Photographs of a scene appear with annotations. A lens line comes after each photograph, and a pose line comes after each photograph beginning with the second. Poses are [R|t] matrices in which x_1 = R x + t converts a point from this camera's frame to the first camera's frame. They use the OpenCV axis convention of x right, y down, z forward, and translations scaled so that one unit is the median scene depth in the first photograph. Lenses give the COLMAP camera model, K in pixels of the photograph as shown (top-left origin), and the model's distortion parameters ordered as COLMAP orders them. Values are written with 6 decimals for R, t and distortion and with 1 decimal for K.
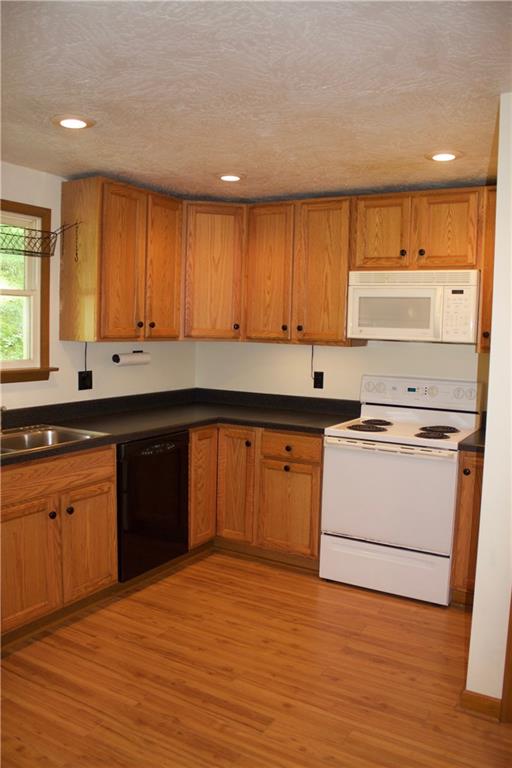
lens RADIAL K [[642.1, 0, 254.1], [0, 642.1, 385.2], [0, 0, 1]] dist [-0.156393, 0.122574]
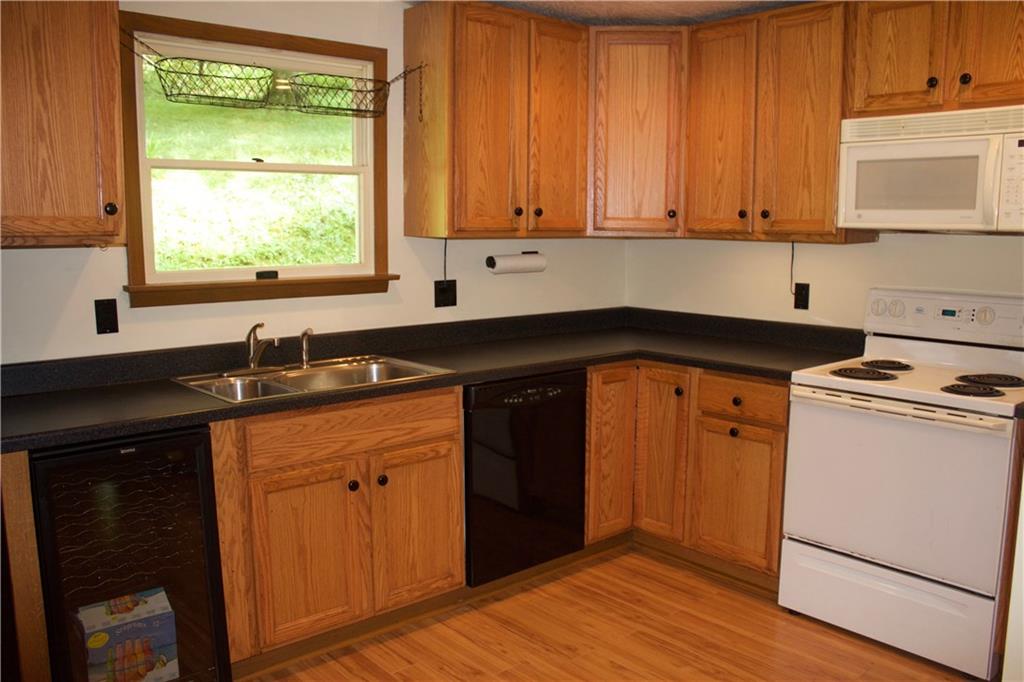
lens RADIAL K [[856.1, 0, 505.9], [0, 856.1, 346.5], [0, 0, 1]] dist [-0.156393, 0.122574]
pose [[0.951184, 0.023046, -0.307763, 0.096677], [-0.008774, 0.998824, 0.047676, 0.005689], [0.308500, -0.042649, 0.950268, 0.131008]]
